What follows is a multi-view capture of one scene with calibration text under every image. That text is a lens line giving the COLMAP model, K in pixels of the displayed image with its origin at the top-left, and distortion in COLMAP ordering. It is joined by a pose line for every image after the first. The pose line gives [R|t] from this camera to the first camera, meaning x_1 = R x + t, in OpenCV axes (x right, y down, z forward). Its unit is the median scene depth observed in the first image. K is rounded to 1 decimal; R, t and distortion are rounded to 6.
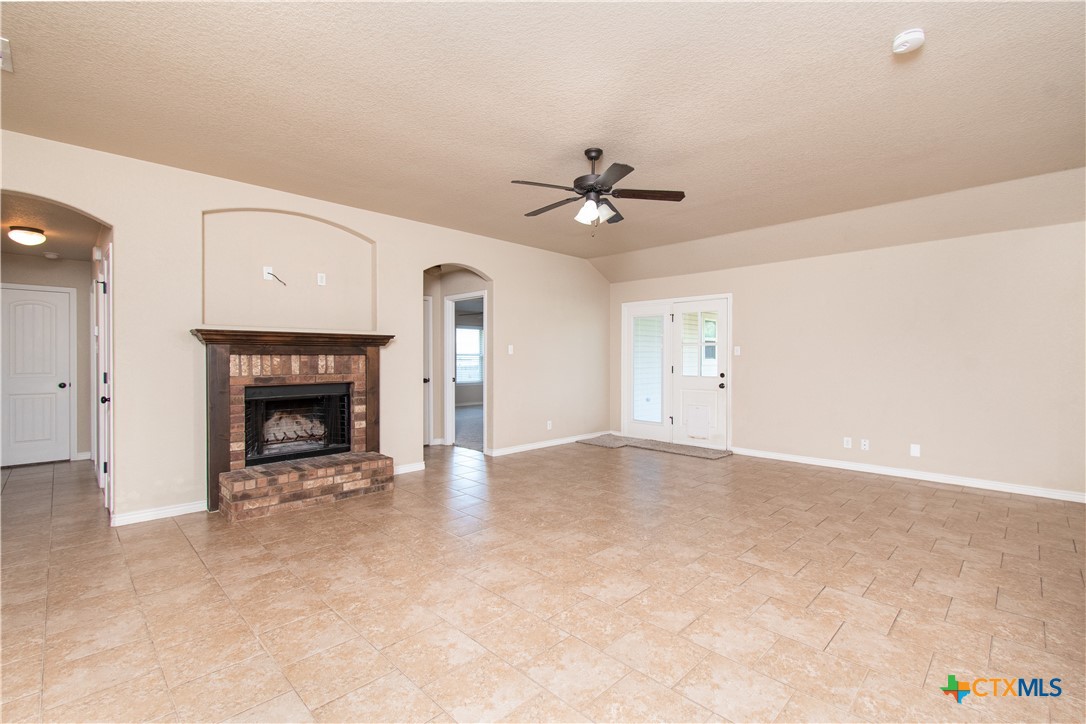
lens RADIAL K [[483.6, 0, 546.0], [0, 483.6, 360.9], [0, 0, 1]] dist [0.000921, -0.000086]
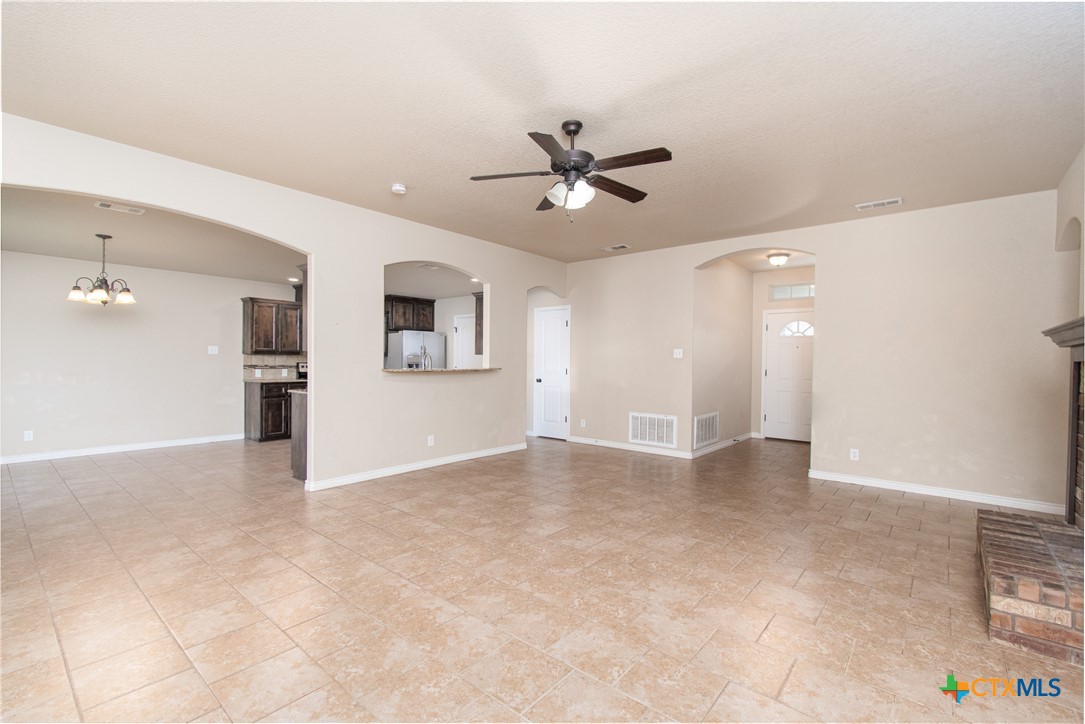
lens RADIAL K [[477.6, 0, 541.3], [0, 477.6, 370.6], [0, 0, 1]] dist [0.000419, -0.000030]
pose [[-0.996874, -0.009594, -0.078417, 0.180500], [-0.011858, 0.999525, 0.028450, -0.010274], [0.078107, 0.029291, -0.996515, 1.552438]]
